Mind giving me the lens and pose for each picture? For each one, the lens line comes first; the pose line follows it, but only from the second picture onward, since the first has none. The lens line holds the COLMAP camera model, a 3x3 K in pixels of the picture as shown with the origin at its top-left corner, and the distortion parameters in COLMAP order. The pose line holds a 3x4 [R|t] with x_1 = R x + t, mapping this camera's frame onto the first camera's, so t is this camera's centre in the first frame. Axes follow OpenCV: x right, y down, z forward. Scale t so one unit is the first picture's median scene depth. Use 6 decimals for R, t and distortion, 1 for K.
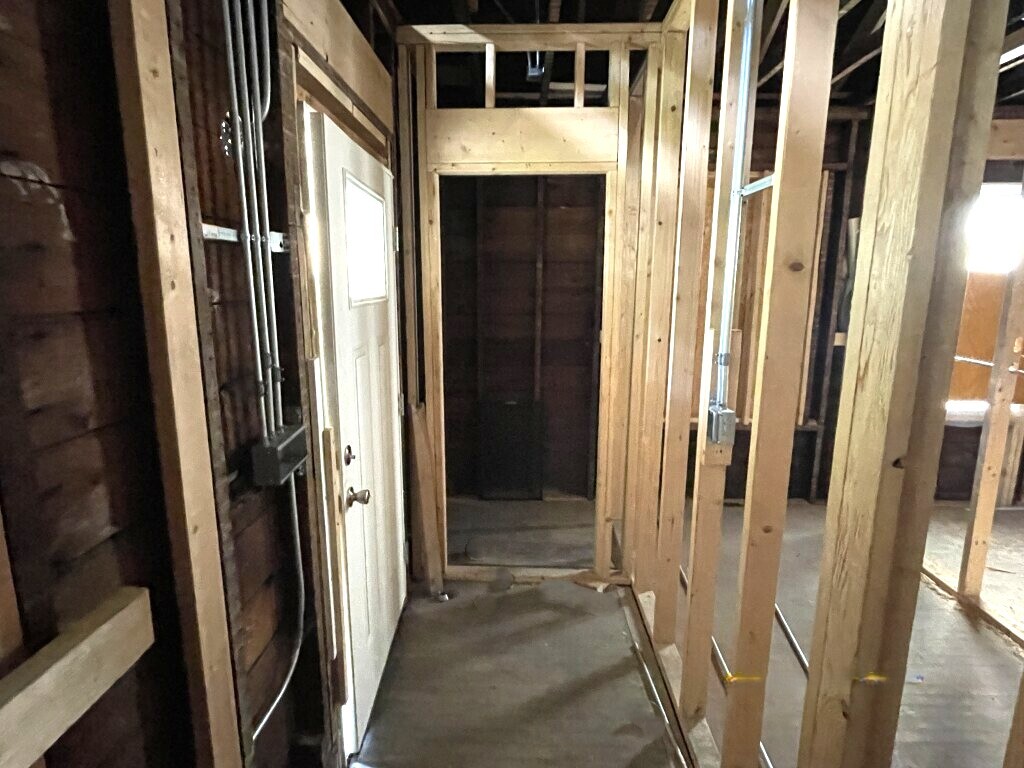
lens RADIAL K [[552.2, 0, 512.0], [0, 552.2, 384.0], [0, 0, 1]] dist [-0.002219, -0.001385]
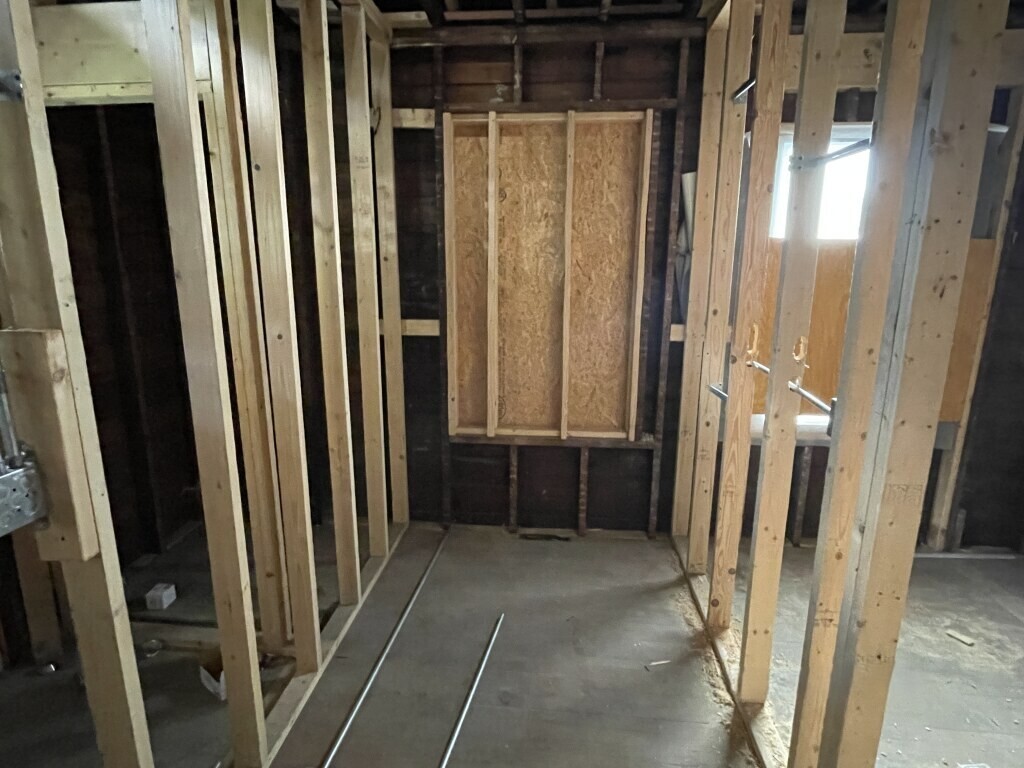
lens RADIAL K [[552.2, 0, 512.0], [0, 552.2, 384.0], [0, 0, 1]] dist [-0.002219, -0.001385]
pose [[0.997910, 0.015339, -0.062768, 0.416779], [-0.013310, 0.999379, 0.032619, -0.031751], [0.063229, -0.031715, 0.997495, 0.213794]]
